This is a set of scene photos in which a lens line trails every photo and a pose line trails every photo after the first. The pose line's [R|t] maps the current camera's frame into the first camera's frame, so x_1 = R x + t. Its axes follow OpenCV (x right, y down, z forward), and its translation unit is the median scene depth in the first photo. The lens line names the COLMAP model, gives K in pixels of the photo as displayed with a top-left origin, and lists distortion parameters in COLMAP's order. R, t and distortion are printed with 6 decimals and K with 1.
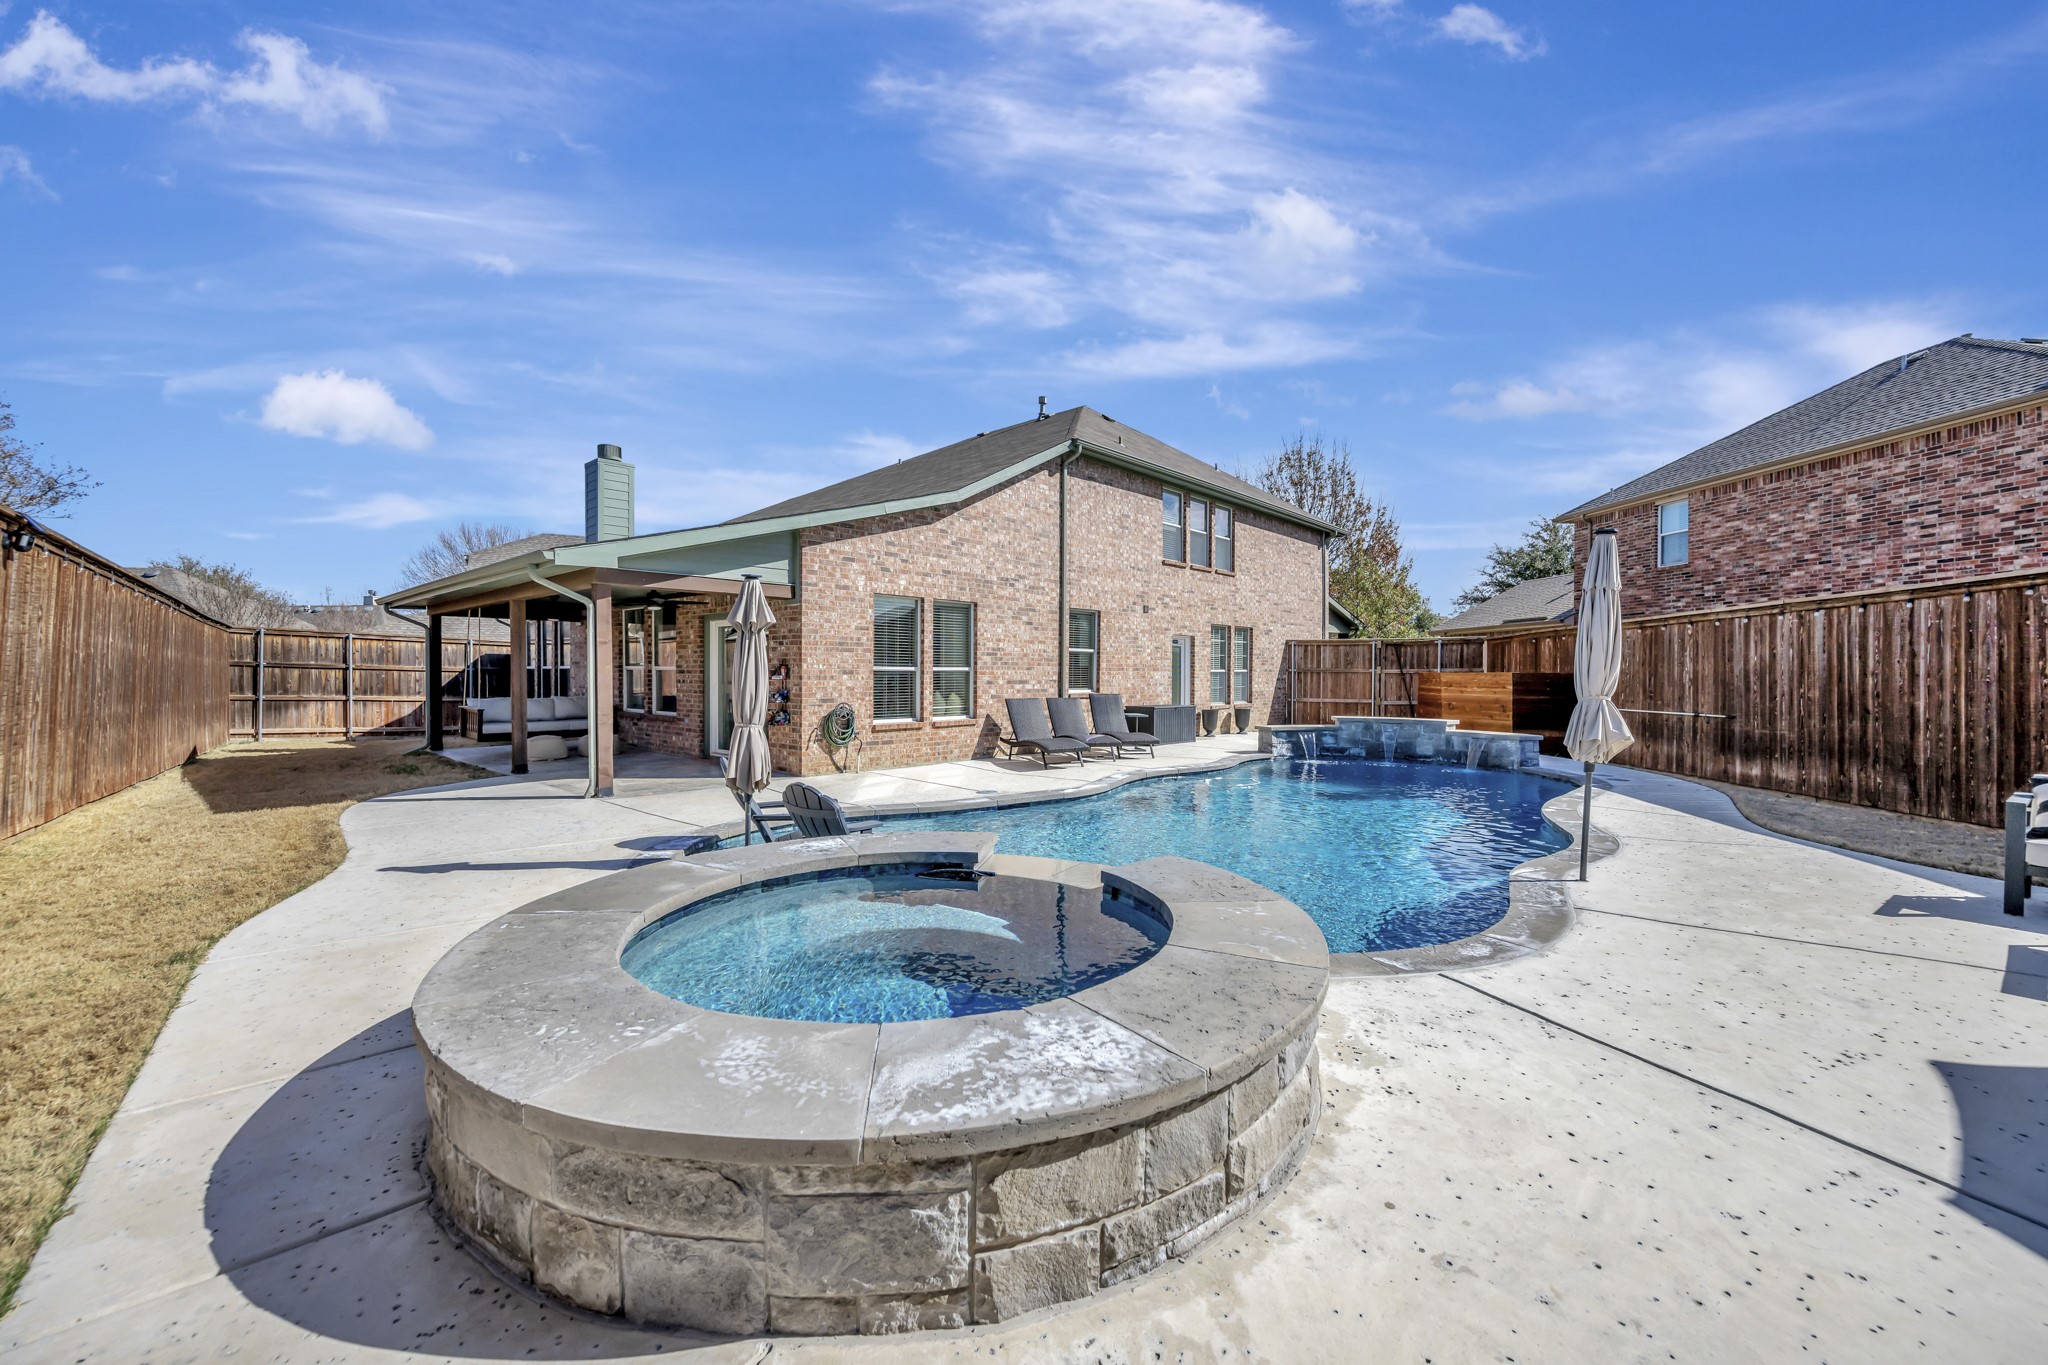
lens RADIAL K [[812.8, 0, 1029.9], [0, 812.8, 673.9], [0, 0, 1]] dist [-0.001333, 0.000359]
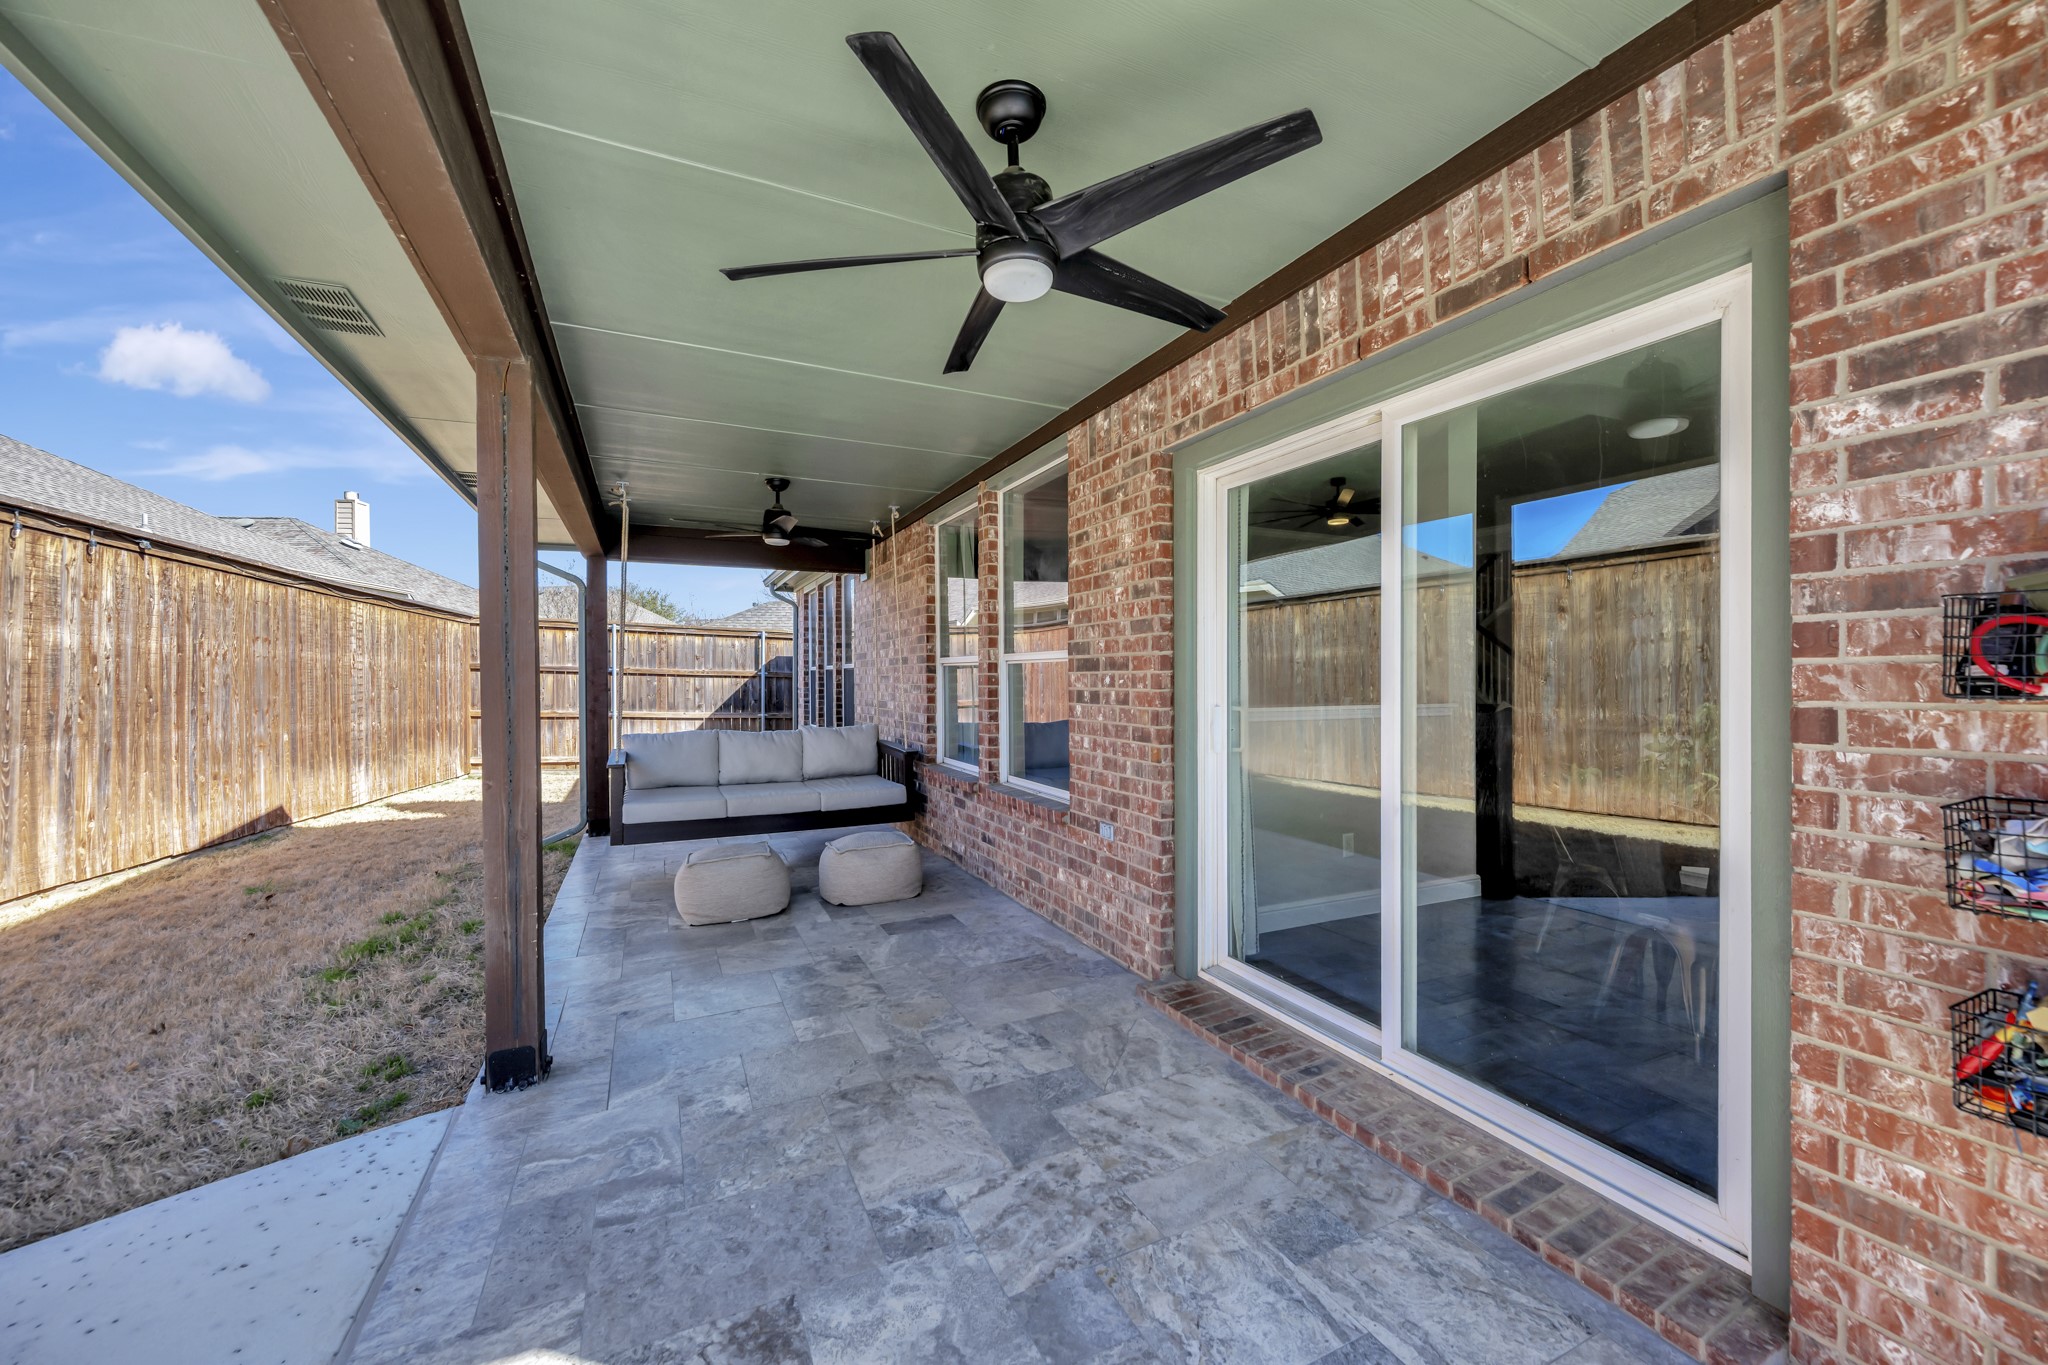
lens RADIAL K [[812.8, 0, 1023.0], [0, 812.8, 681.0], [0, 0, 1]] dist [-0.001333, 0.000359]
pose [[0.919558, -0.004237, -0.392930, -0.295531], [0.004489, 0.999990, -0.000278, 0.002992], [0.392928, -0.001508, 0.919568, 0.633931]]
